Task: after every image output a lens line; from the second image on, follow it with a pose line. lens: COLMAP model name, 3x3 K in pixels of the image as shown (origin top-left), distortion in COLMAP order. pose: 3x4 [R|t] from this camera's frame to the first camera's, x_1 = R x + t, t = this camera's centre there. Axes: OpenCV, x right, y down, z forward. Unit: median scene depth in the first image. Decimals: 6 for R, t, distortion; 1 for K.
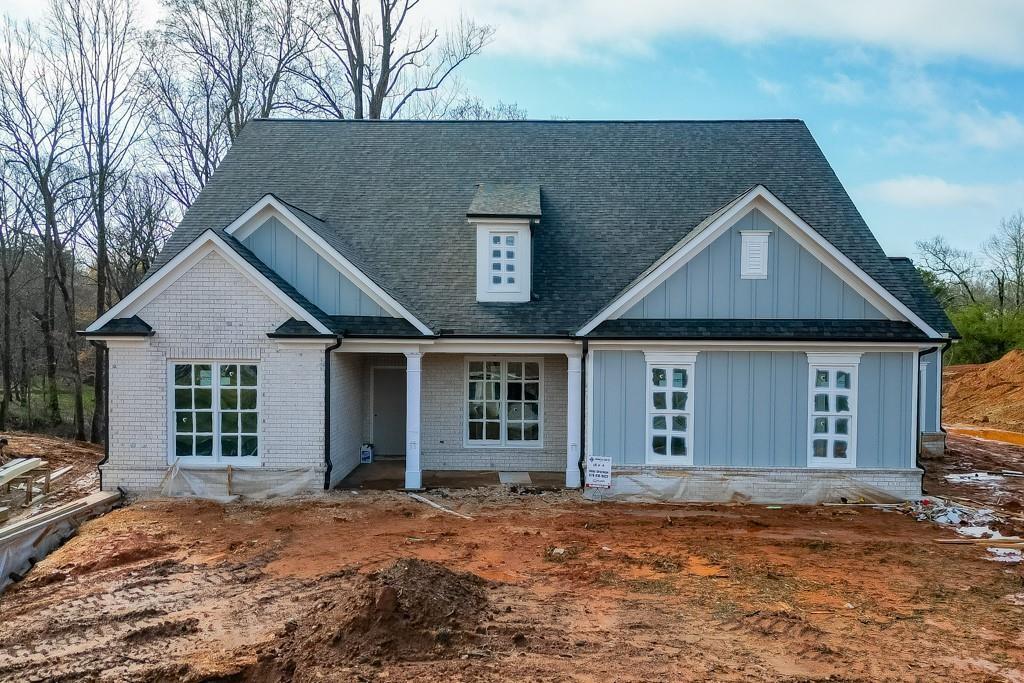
lens RADIAL K [[735.1, 0, 512.8], [0, 735.1, 357.4], [0, 0, 1]] dist [0.090247, -0.103889]
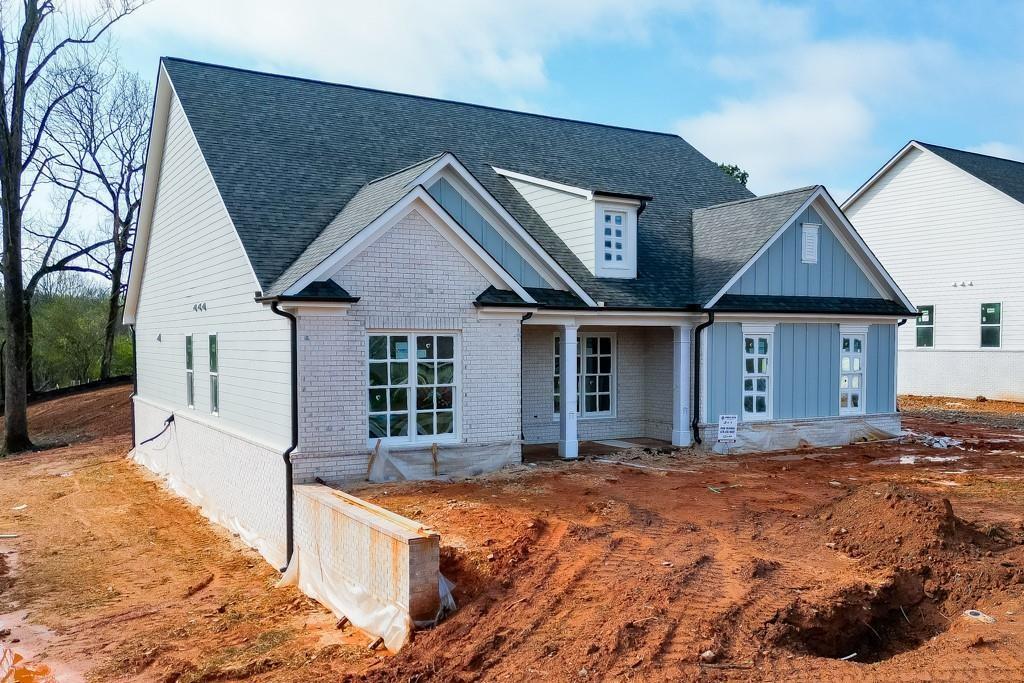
lens RADIAL K [[755.3, 0, 467.2], [0, 755.3, 371.2], [0, 0, 1]] dist [0.087509, -0.117159]
pose [[0.888706, -0.025338, 0.457778, -0.758216], [0.019957, 0.999663, 0.016589, 0.038885], [-0.458044, -0.005607, 0.888912, 0.139412]]
